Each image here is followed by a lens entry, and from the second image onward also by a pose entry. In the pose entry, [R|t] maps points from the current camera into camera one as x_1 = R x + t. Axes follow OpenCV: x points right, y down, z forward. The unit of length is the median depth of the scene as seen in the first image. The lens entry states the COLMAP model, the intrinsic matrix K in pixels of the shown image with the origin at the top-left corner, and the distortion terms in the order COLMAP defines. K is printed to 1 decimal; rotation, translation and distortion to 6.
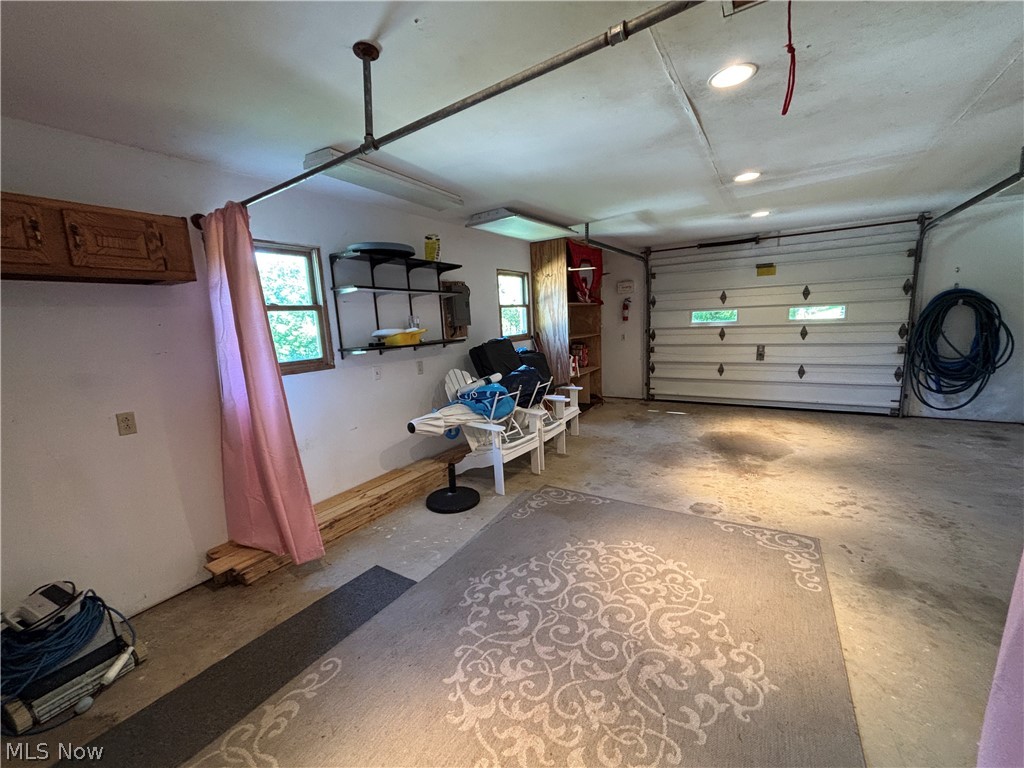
lens RADIAL K [[410.5, 0, 505.5], [0, 410.5, 390.8], [0, 0, 1]] dist [-0.040640, 0.012918]
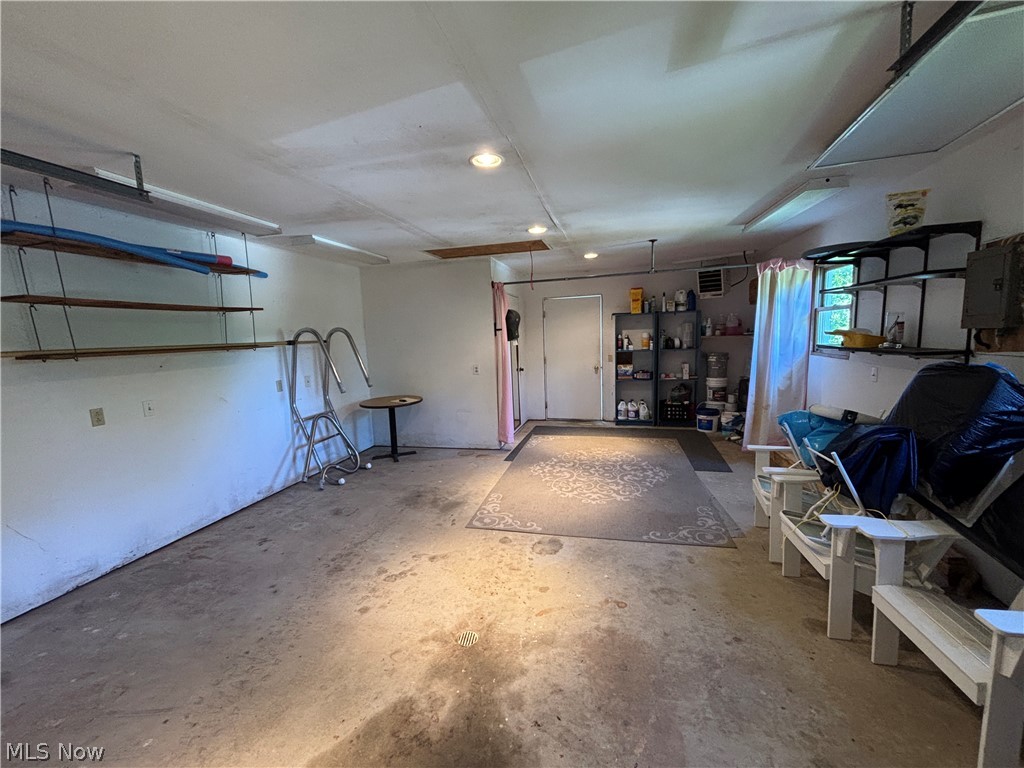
lens RADIAL K [[410.5, 0, 505.5], [0, 410.5, 390.8], [0, 0, 1]] dist [-0.040640, 0.012918]
pose [[-0.945152, 0.138547, -0.295790, 0.987445], [0.040007, 0.947868, 0.316140, -0.438299], [0.324170, 0.286967, -0.901423, 2.083032]]
